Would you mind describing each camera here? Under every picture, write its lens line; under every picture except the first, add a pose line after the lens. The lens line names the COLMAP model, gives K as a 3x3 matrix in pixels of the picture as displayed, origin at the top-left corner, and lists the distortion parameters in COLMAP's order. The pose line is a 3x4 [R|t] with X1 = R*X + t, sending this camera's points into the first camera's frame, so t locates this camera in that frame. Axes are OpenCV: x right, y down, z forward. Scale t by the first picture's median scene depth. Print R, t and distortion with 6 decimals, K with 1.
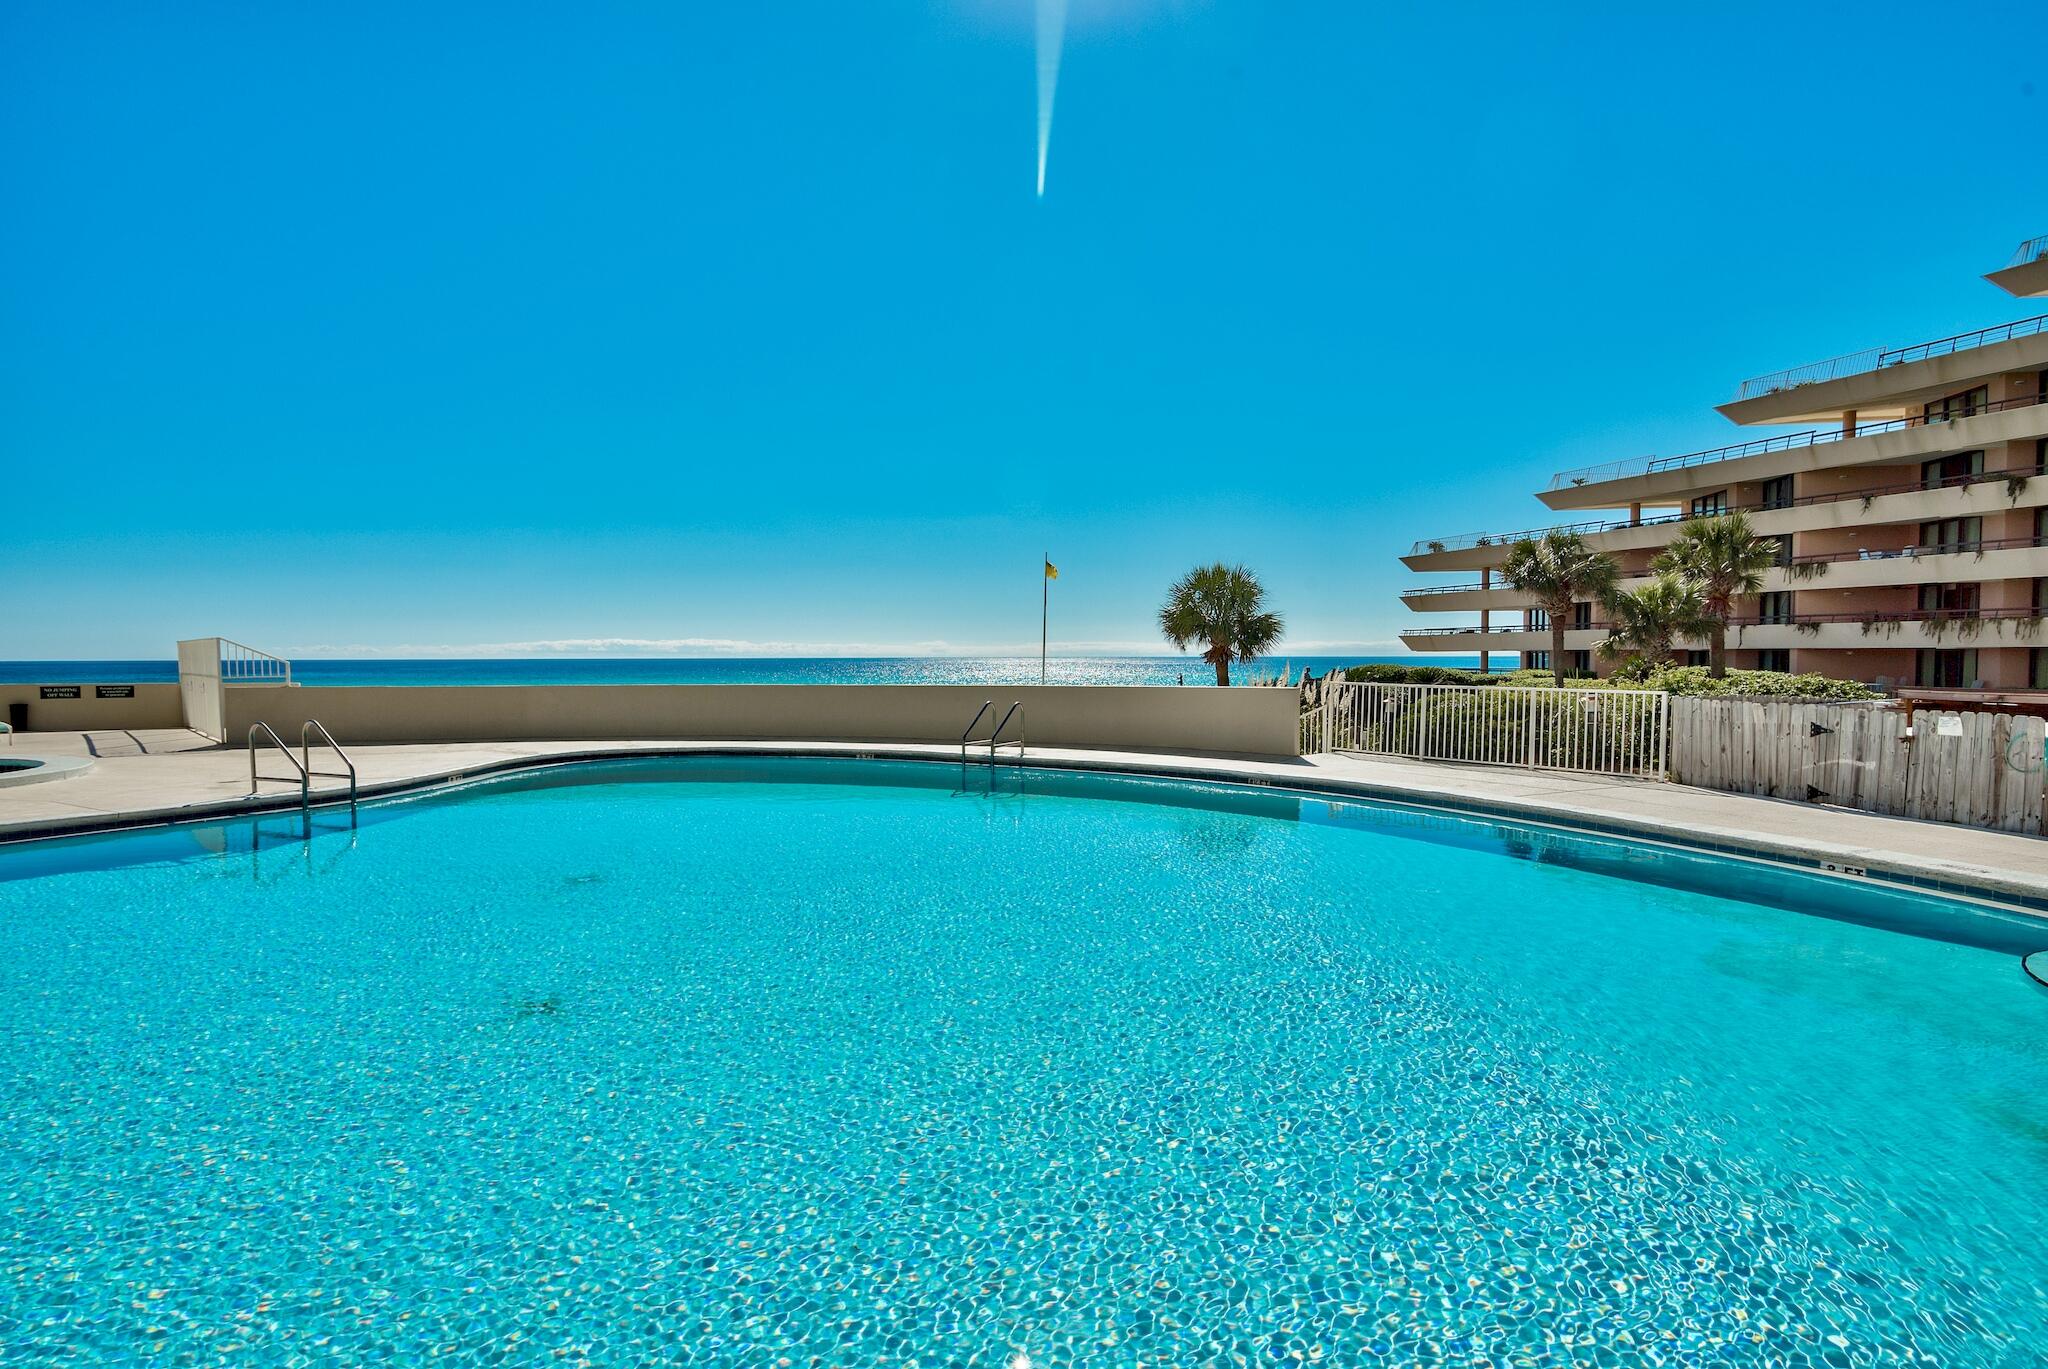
lens RADIAL K [[1041.9, 0, 1020.3], [0, 1041.9, 688.5], [0, 0, 1]] dist [-0.004546, -0.000719]
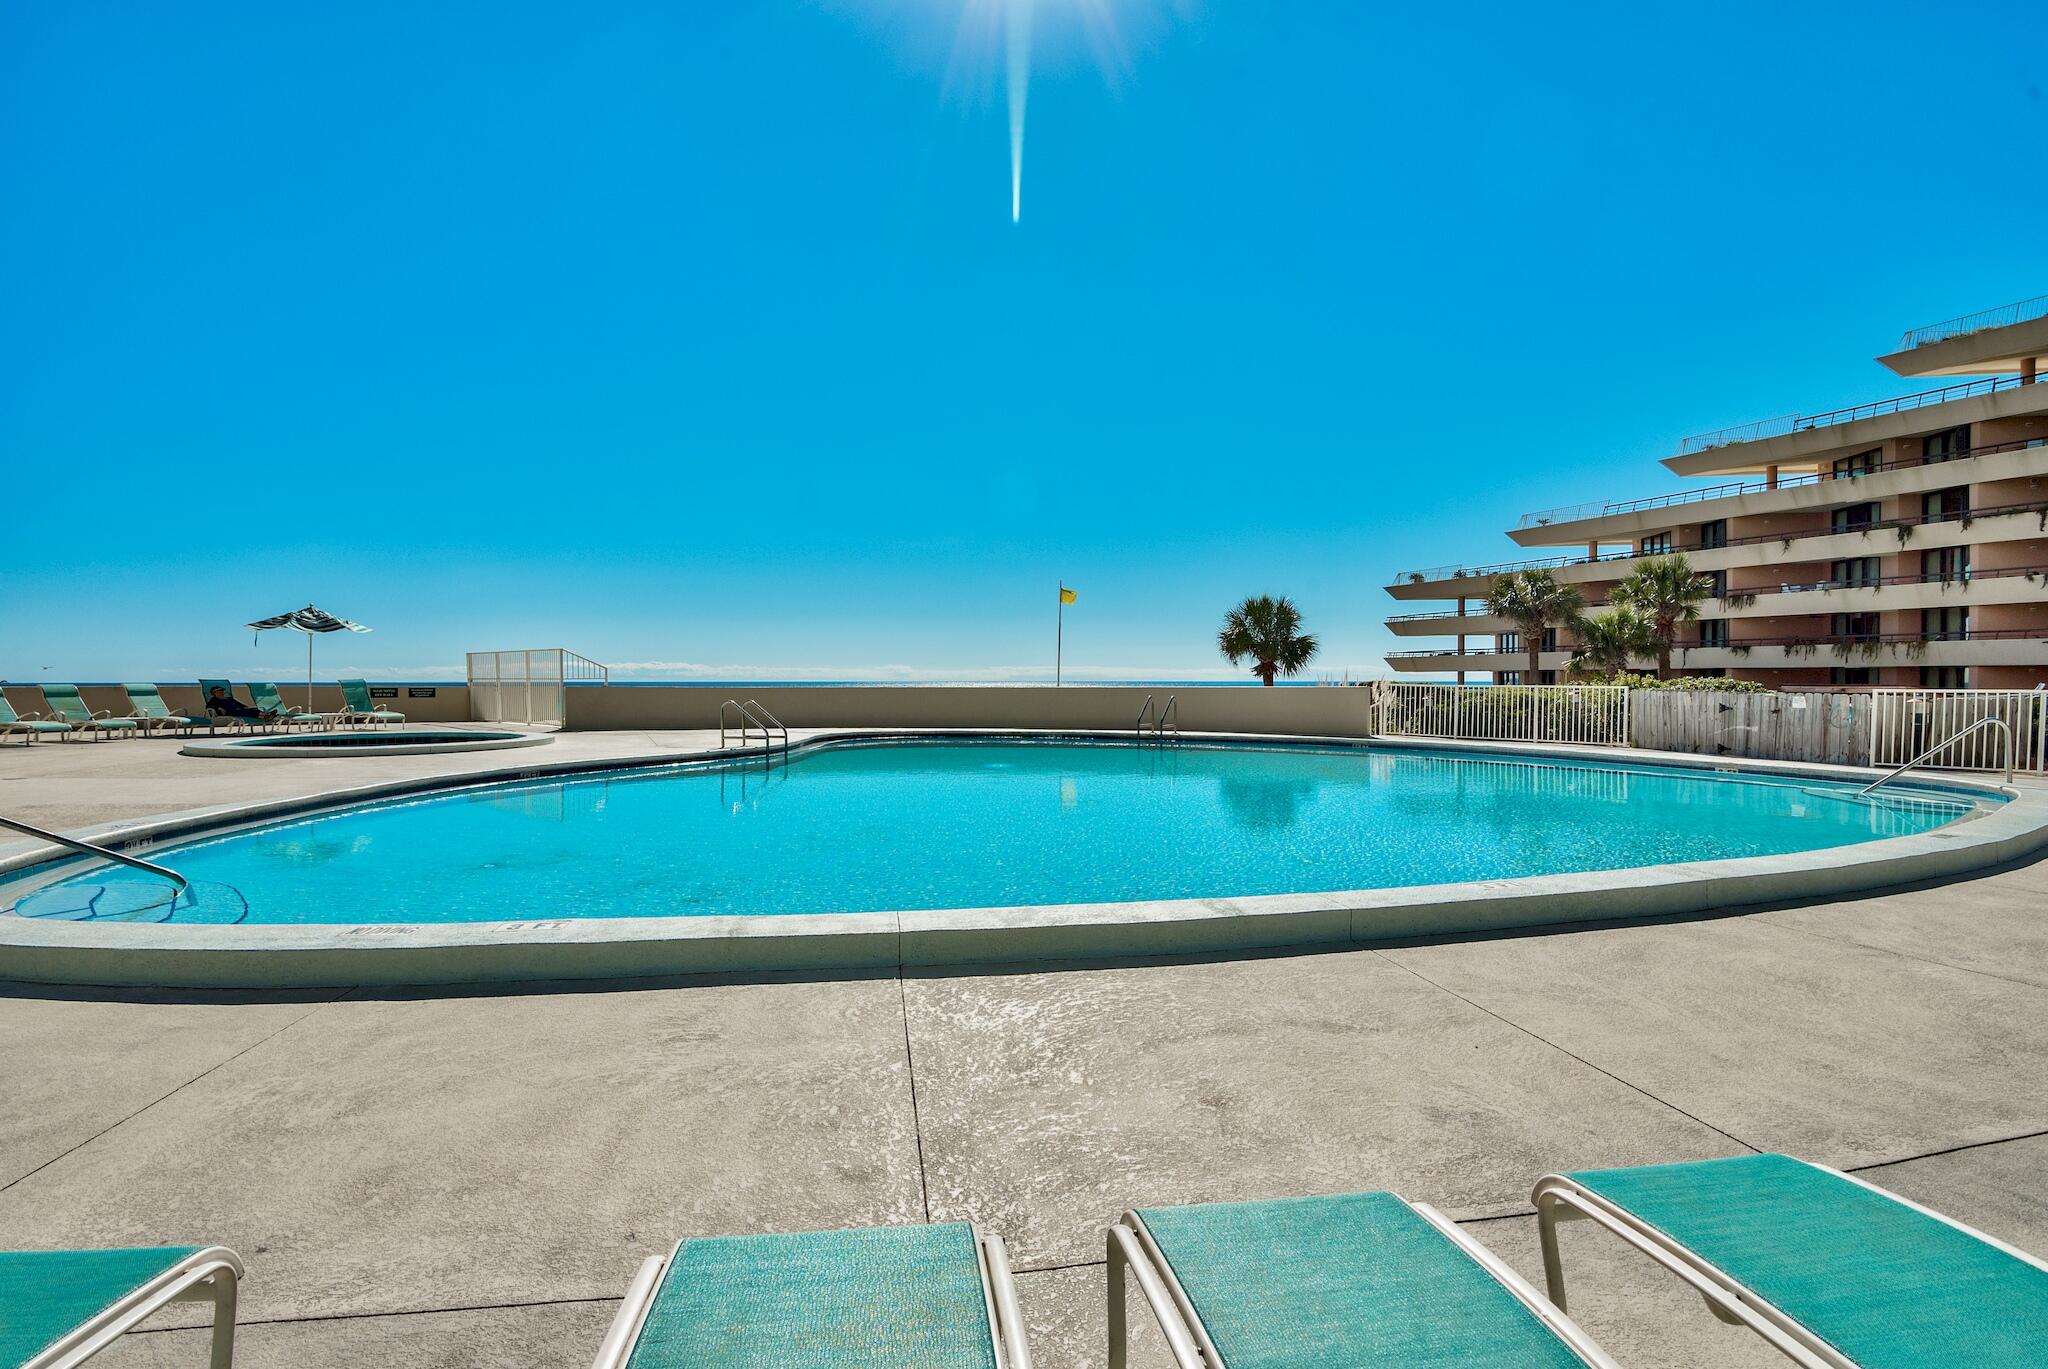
lens RADIAL K [[1041.9, 0, 1023.9], [0, 1041.9, 685.0], [0, 0, 1]] dist [-0.004546, -0.000719]
pose [[0.999340, 0.002026, 0.036268, -0.100379], [-0.001065, 0.999649, -0.026489, 0.014030], [-0.036309, 0.026433, 0.998991, -0.154473]]
